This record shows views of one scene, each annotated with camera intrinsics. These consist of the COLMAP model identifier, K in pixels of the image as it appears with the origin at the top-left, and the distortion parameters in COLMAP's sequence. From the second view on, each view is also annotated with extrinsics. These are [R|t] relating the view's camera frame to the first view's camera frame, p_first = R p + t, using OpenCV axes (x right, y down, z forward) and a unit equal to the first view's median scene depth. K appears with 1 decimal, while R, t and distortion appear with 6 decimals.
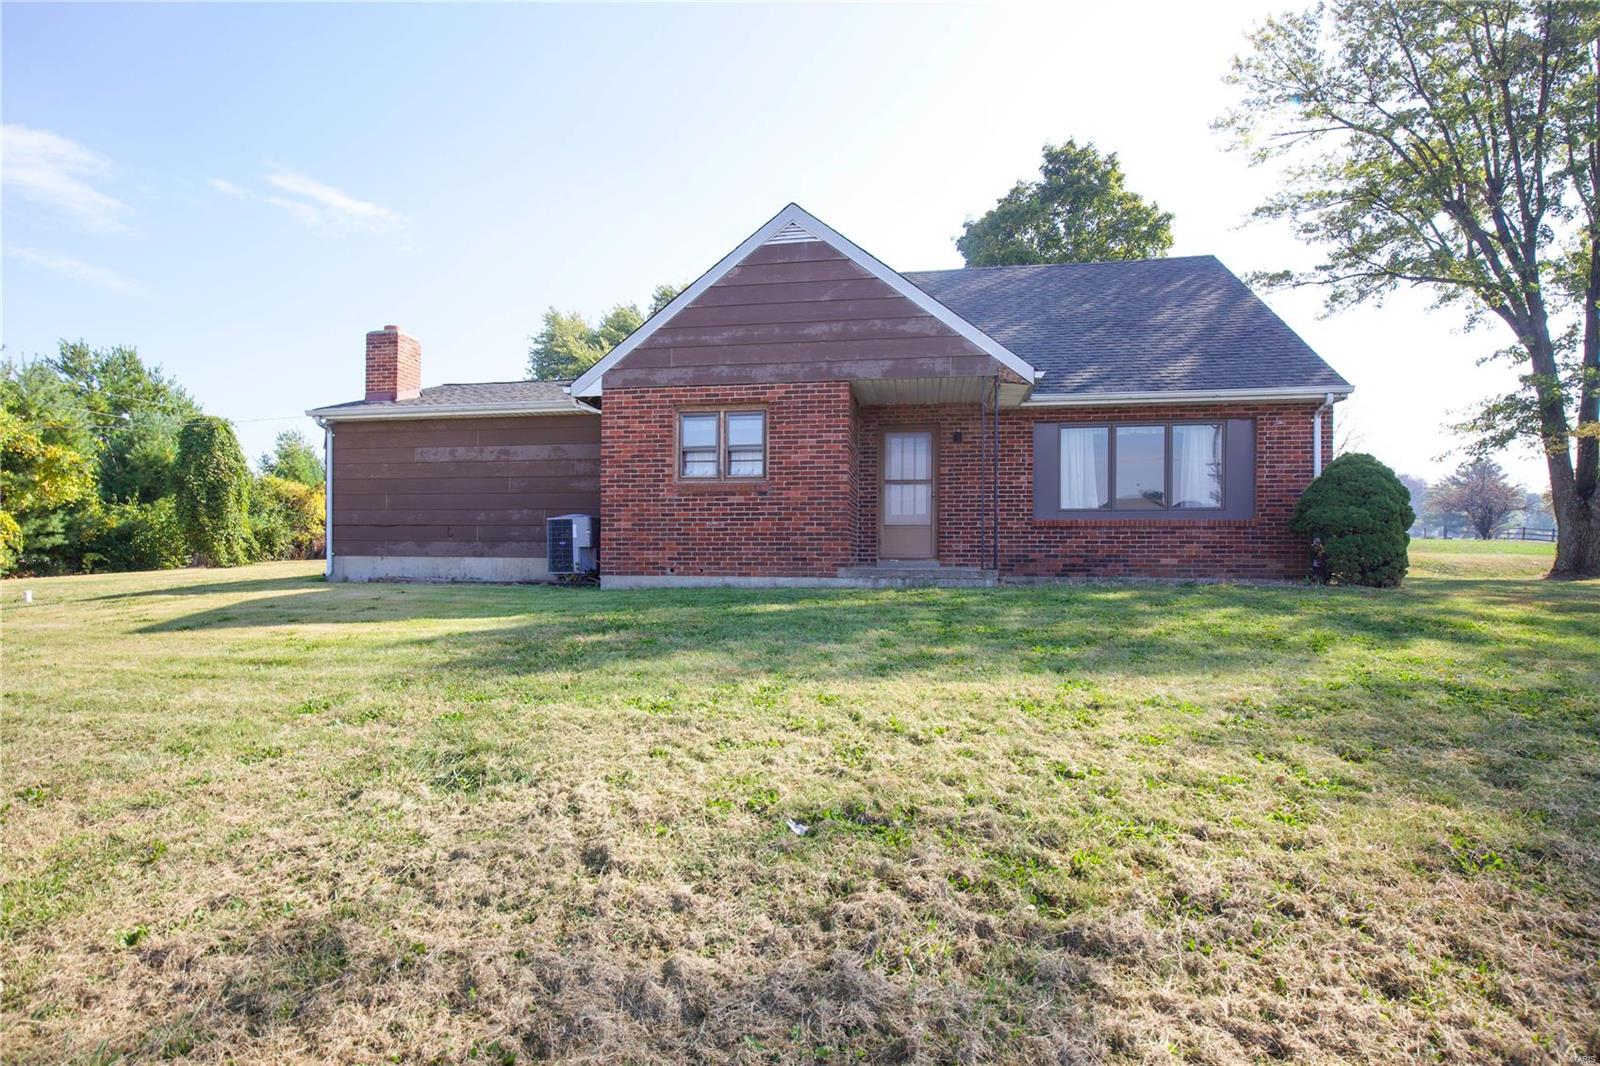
lens RADIAL K [[777.7, 0, 799.9], [0, 777.7, 524.2], [0, 0, 1]] dist [-0.025251, 0.001691]
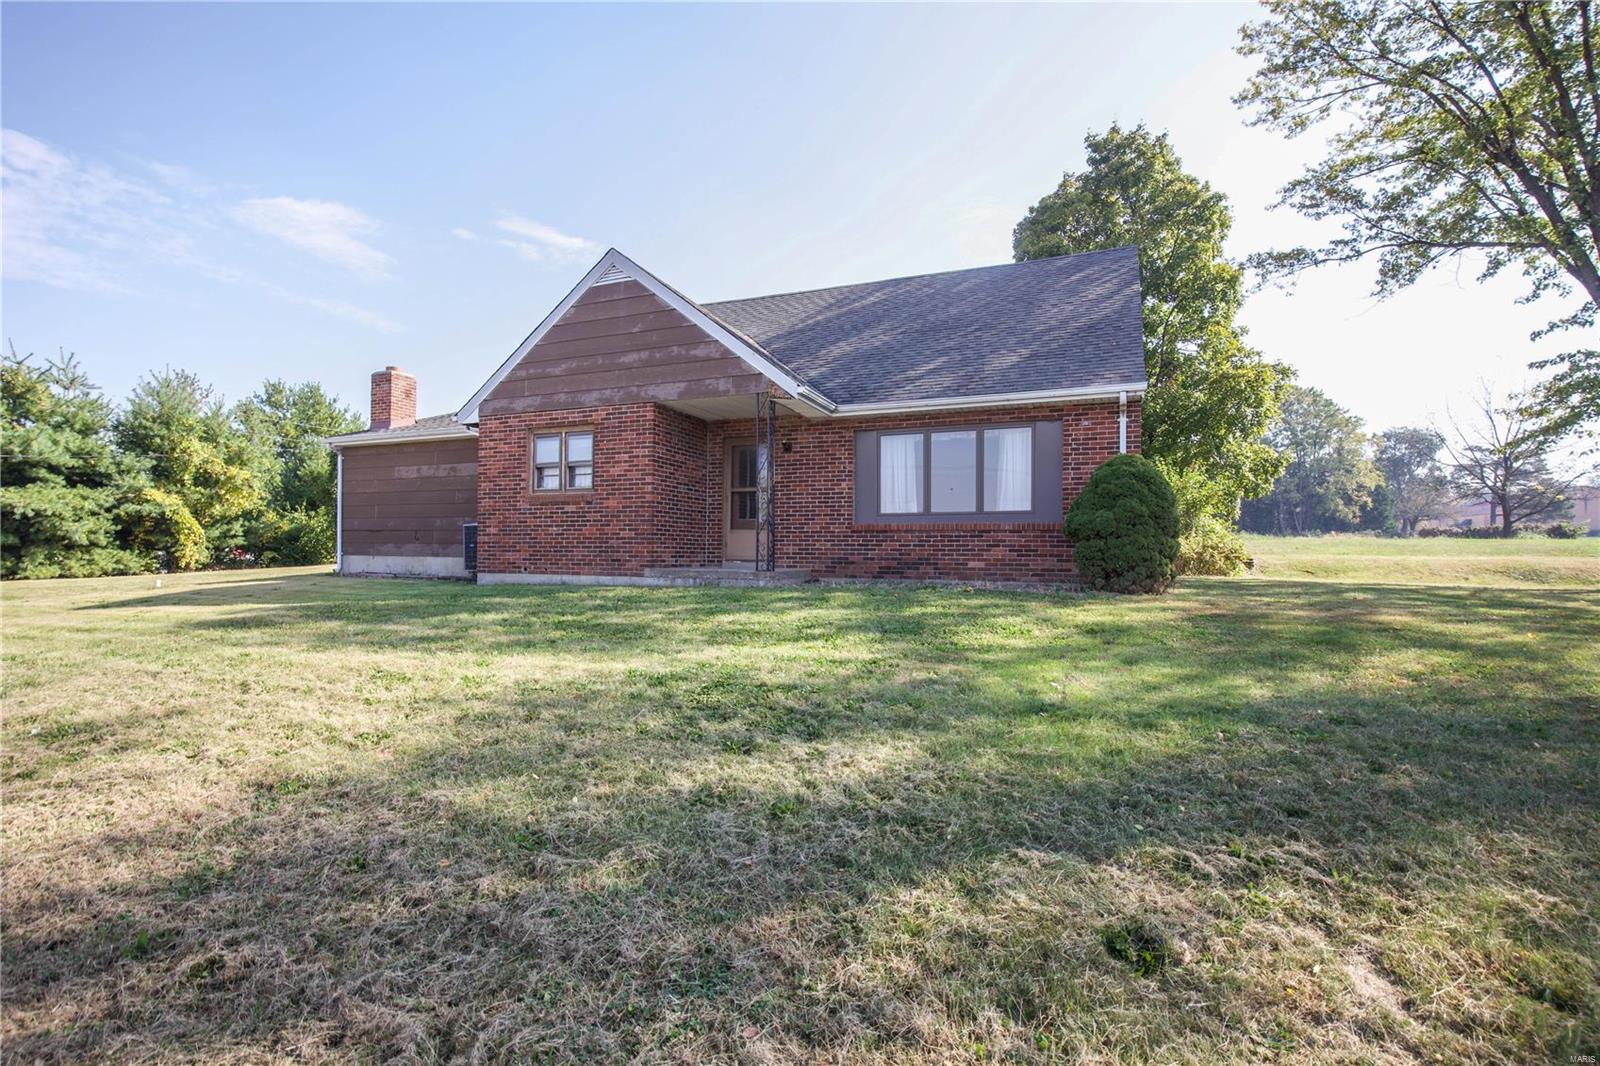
lens RADIAL K [[769.0, 0, 813.4], [0, 769.0, 510.7], [0, 0, 1]] dist [-0.024923, 0.000137]
pose [[0.973772, -0.009351, -0.227335, 0.483995], [0.005689, 0.999843, -0.016759, -0.006568], [0.227457, 0.015027, 0.973672, -0.024297]]
